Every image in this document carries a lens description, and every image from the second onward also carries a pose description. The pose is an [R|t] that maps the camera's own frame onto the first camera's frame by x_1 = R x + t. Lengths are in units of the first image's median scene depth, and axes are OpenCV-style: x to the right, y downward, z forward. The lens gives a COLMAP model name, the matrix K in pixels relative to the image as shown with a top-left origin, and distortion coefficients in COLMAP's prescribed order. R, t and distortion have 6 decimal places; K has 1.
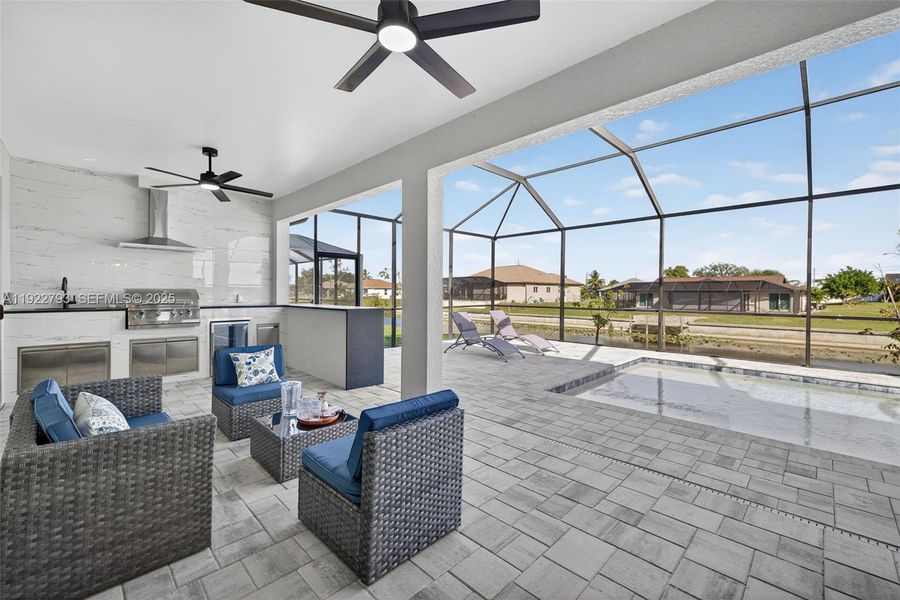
lens RADIAL K [[375.8, 0, 452.1], [0, 375.8, 297.2], [0, 0, 1]] dist [0.001018, -0.000108]
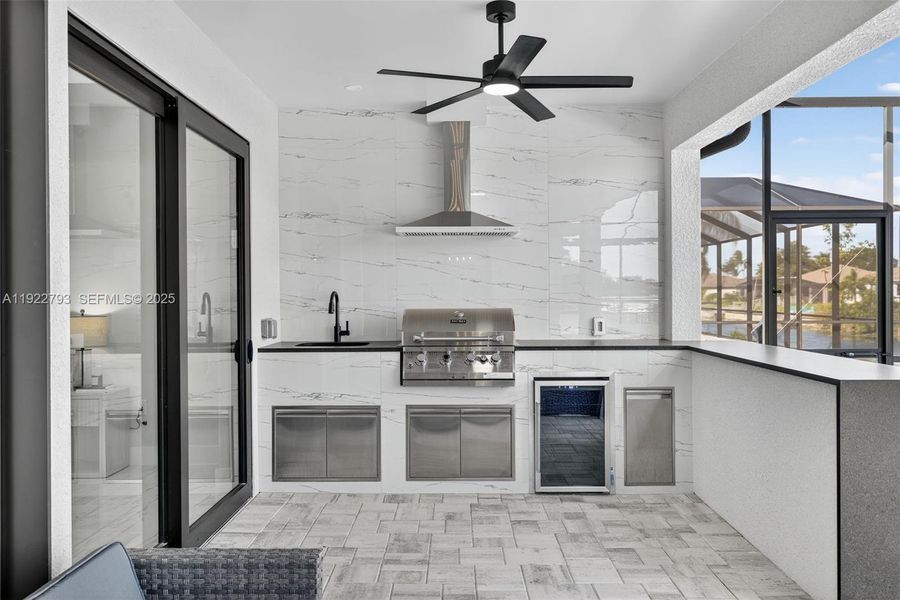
lens RADIAL K [[735.4, 0, 451.0], [0, 735.4, 295.5], [0, 0, 1]] dist [0.008038, 0.001906]
pose [[0.704721, -0.007351, -0.709446, -0.053025], [0.002262, 0.999965, -0.008113, -0.032848], [0.709481, 0.004113, 0.704713, 0.269255]]
